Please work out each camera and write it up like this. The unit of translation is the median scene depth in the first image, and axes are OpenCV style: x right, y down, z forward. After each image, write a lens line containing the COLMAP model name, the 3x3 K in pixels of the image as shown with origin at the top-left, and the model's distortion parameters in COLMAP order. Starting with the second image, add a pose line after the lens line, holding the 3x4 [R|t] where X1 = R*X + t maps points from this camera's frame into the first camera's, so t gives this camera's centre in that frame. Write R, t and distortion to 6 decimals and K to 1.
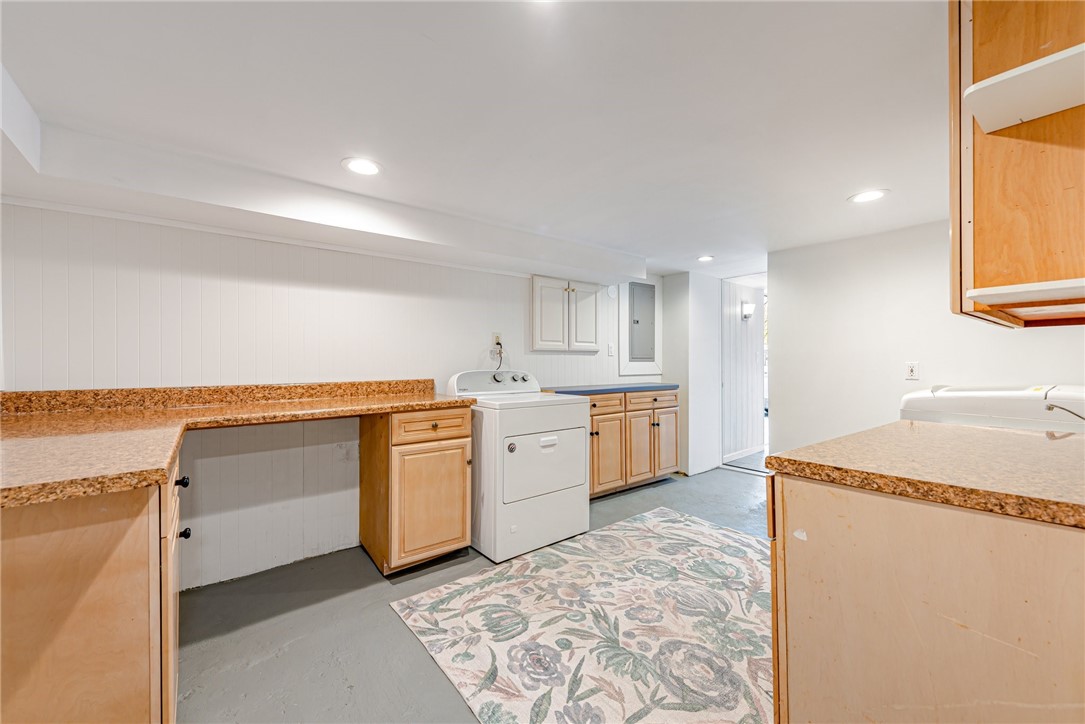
lens RADIAL K [[427.4, 0, 539.9], [0, 427.4, 360.1], [0, 0, 1]] dist [-0.008068, -0.001352]
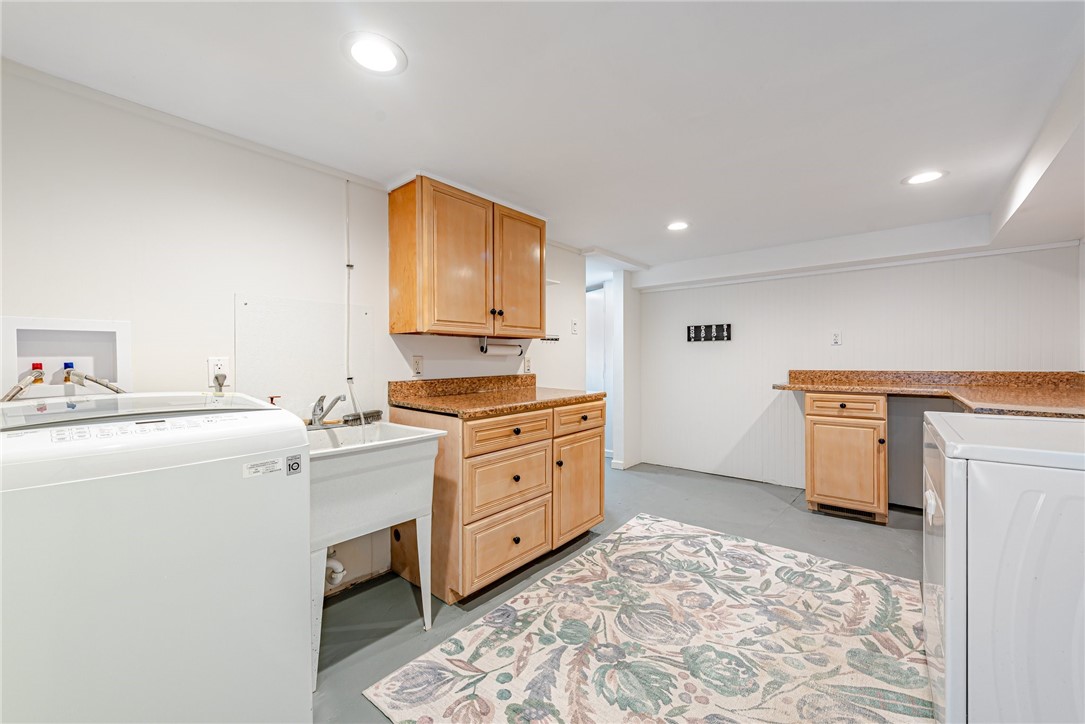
lens RADIAL K [[427.4, 0, 543.3], [0, 427.4, 358.4], [0, 0, 1]] dist [-0.008068, -0.001352]
pose [[-0.975924, 0.013731, -0.217680, 0.819505], [0.013579, 0.999905, 0.002195, 0.006621], [0.217690, -0.000813, -0.976018, 1.925564]]
